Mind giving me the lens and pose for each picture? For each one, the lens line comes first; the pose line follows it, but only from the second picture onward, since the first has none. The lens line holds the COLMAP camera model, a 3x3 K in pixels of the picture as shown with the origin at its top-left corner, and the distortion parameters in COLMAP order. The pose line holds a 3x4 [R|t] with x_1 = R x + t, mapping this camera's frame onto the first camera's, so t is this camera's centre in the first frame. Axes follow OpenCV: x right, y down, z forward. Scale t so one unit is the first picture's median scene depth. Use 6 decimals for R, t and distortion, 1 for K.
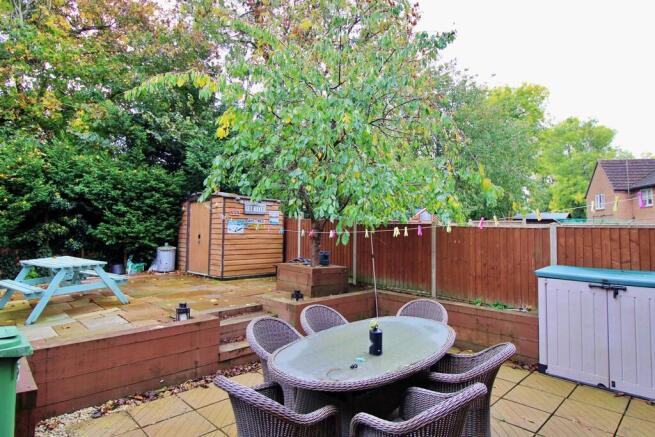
lens RADIAL K [[353.8, 0, 327.2], [0, 353.8, 216.3], [0, 0, 1]] dist [-0.003615, -0.005468]
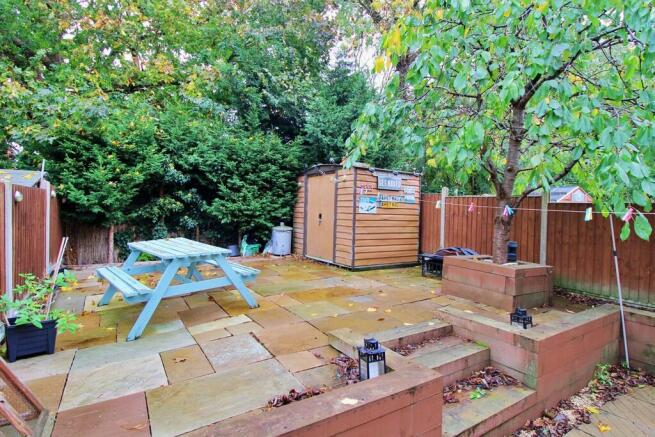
lens RADIAL K [[321.7, 0, 329.6], [0, 321.7, 216.4], [0, 0, 1]] dist [0.002870, -0.009762]
pose [[0.978032, 0.020008, -0.207490, -0.192994], [-0.008476, 0.998377, 0.056316, 0.015252], [0.208280, -0.053320, 0.976615, 0.267944]]
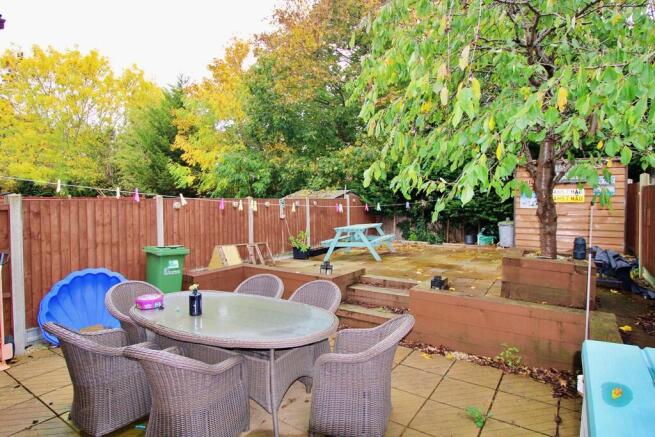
lens RADIAL K [[353.8, 0, 331.4], [0, 353.8, 216.0], [0, 0, 1]] dist [-0.003615, -0.005468]
pose [[0.174434, 0.028104, -0.984268, 0.460344], [0.039636, 0.998582, 0.035537, 0.019773], [0.983871, -0.045212, 0.173073, 0.407730]]
